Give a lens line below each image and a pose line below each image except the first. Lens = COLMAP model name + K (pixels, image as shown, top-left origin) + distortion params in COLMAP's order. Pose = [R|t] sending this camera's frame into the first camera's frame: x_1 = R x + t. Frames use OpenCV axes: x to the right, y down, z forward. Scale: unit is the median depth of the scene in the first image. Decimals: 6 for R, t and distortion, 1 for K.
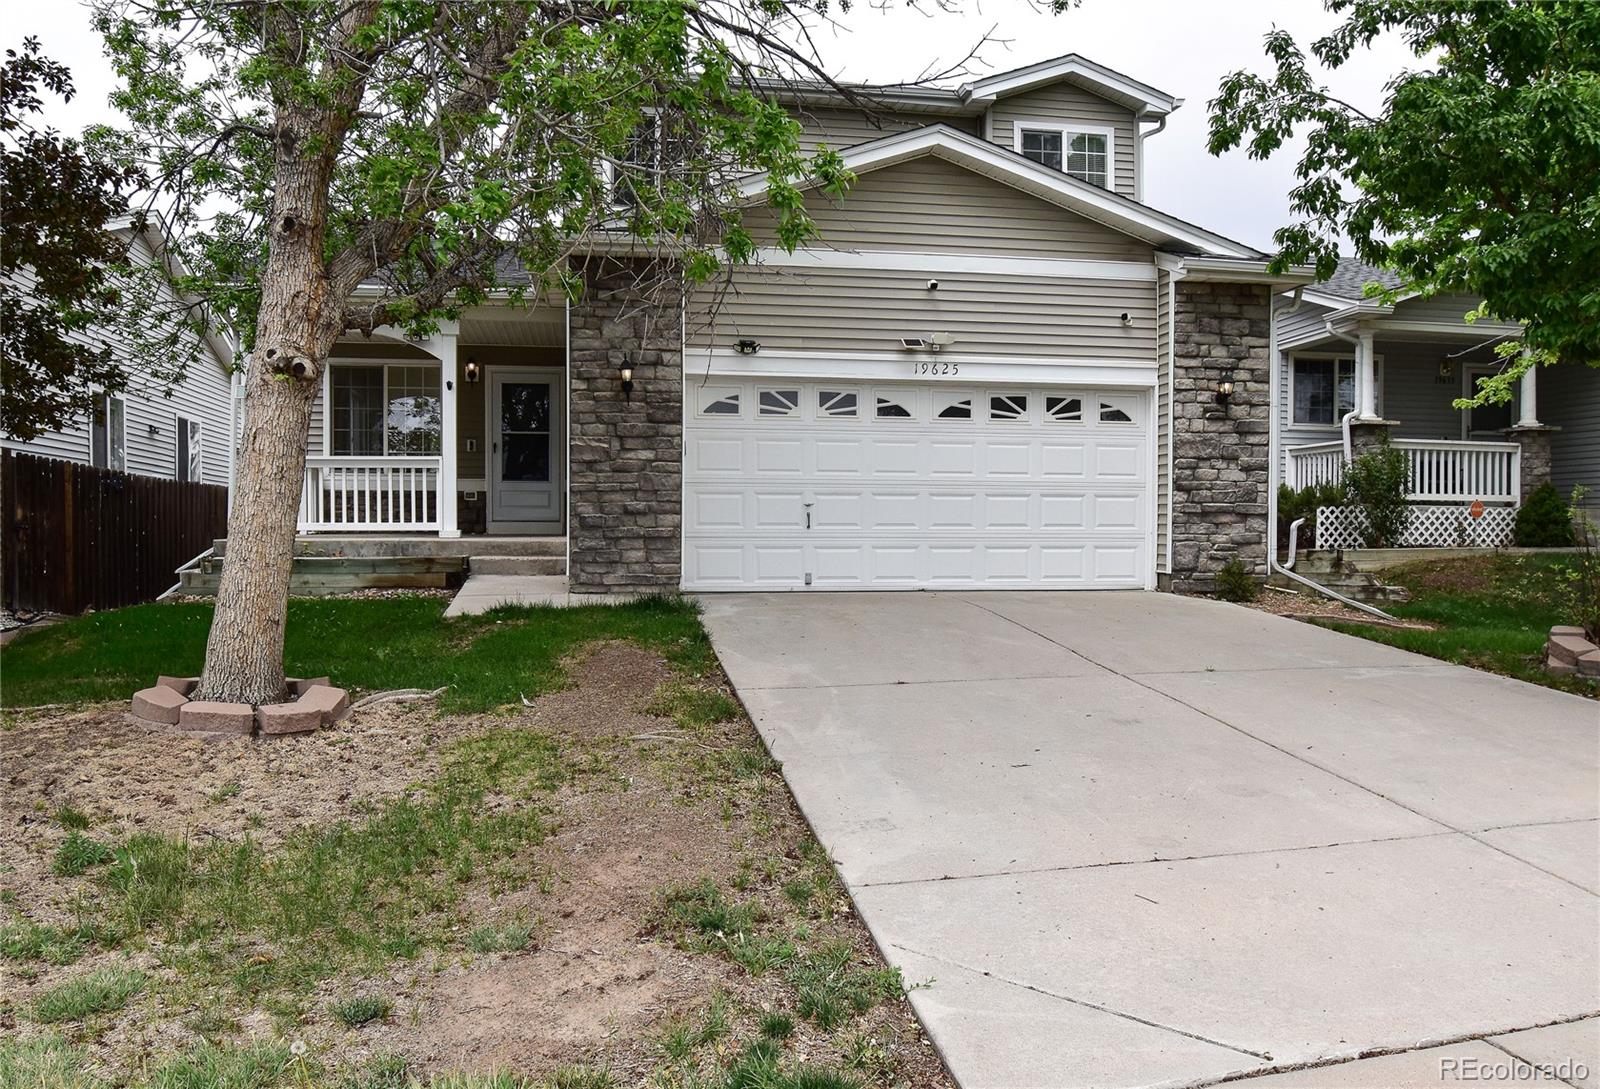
lens RADIAL K [[1222.8, 0, 800.0], [0, 1222.8, 544.5], [0, 0, 1]] dist [-0.084799, 0.000124]
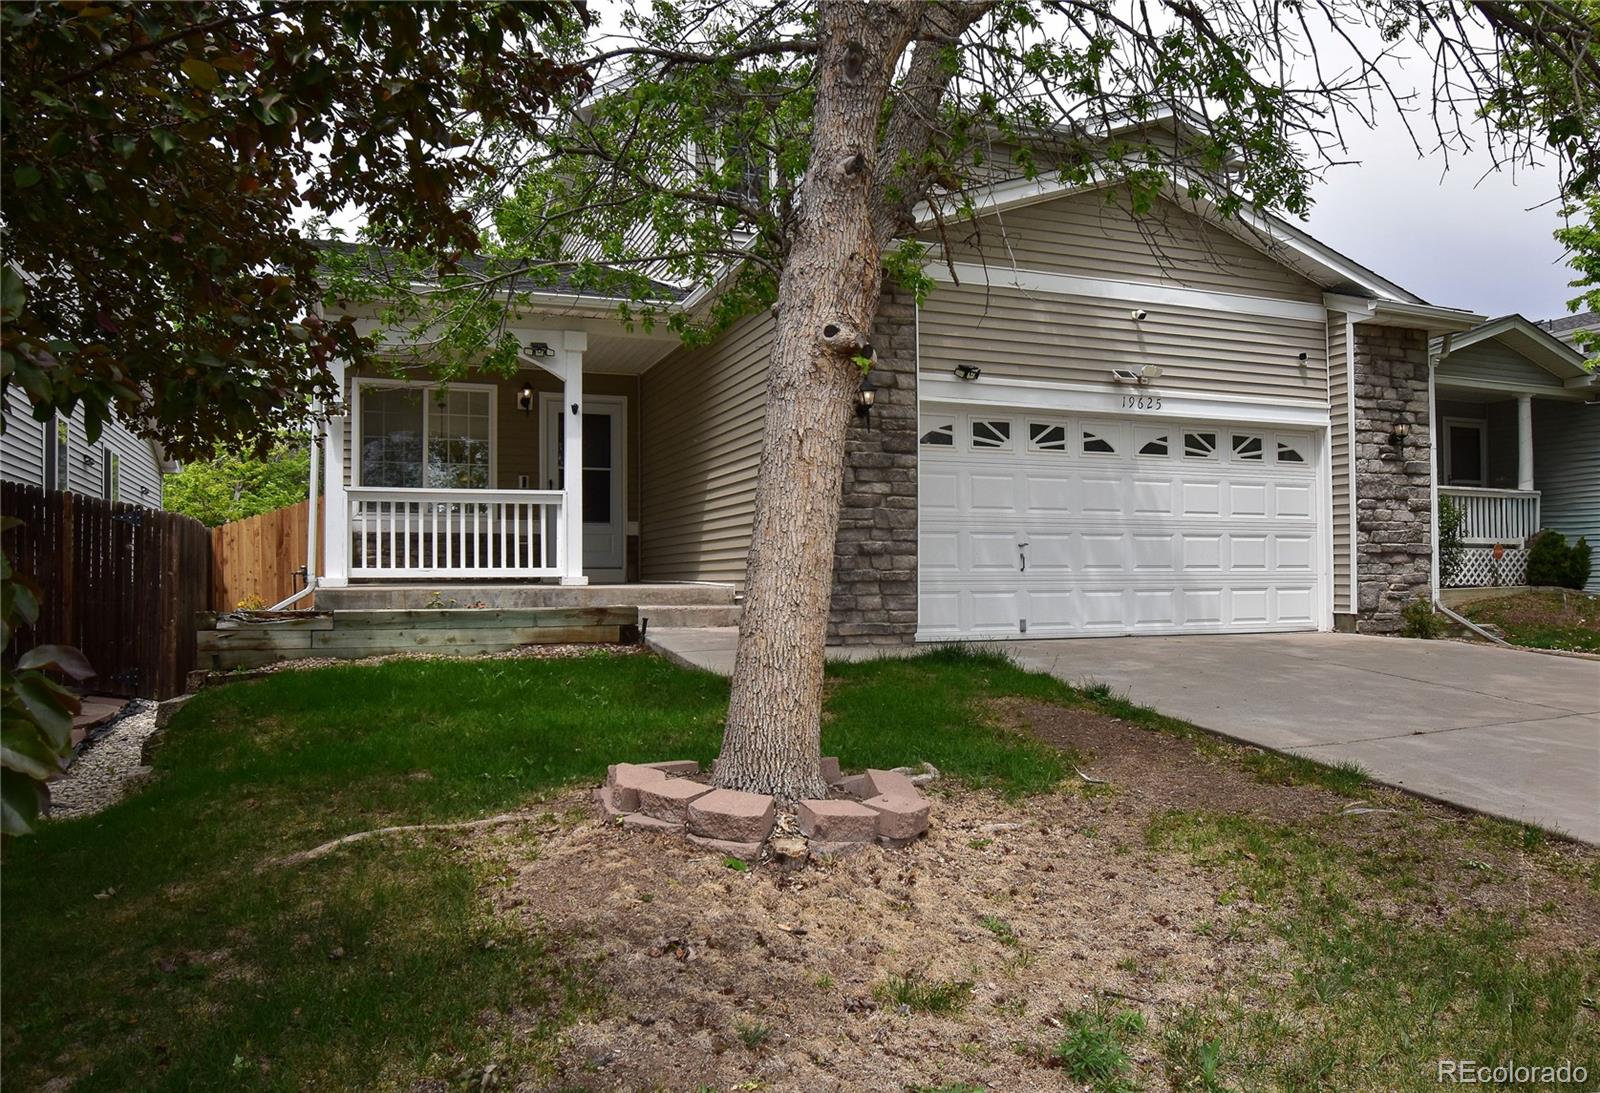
lens RADIAL K [[1204.0, 0, 831.5], [0, 1204.0, 548.5], [0, 0, 1]] dist [-0.093598, -0.001803]
pose [[0.976041, -0.001372, 0.217583, -0.328660], [0.010179, 0.999173, -0.039358, 0.004094], [-0.217349, 0.040630, 0.975248, 0.145999]]
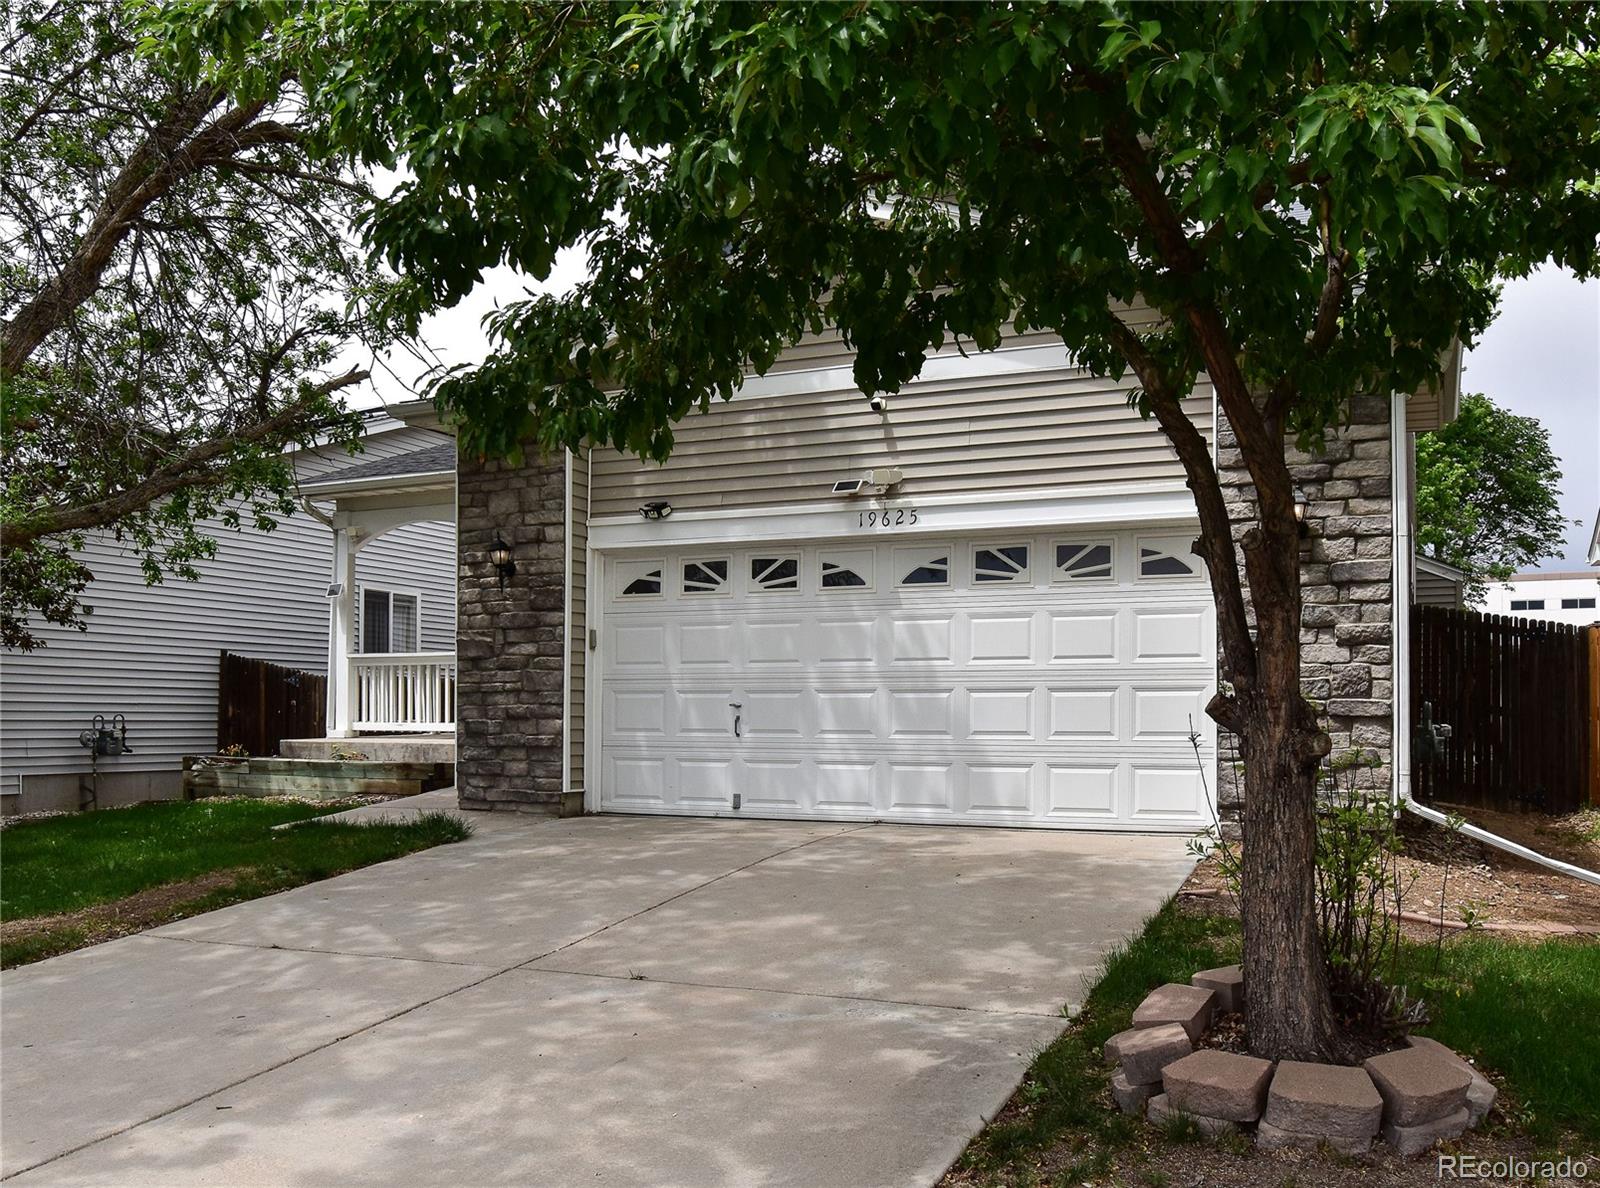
lens RADIAL K [[1398.5, 0, 801.3], [0, 1398.5, 657.8], [0, 0, 1]] dist [-0.124640, -0.001325]
pose [[0.834581, -0.021686, -0.550458, 0.526158], [-0.004461, 0.998926, -0.046116, -0.022061], [0.550867, 0.040943, 0.833588, 0.279825]]
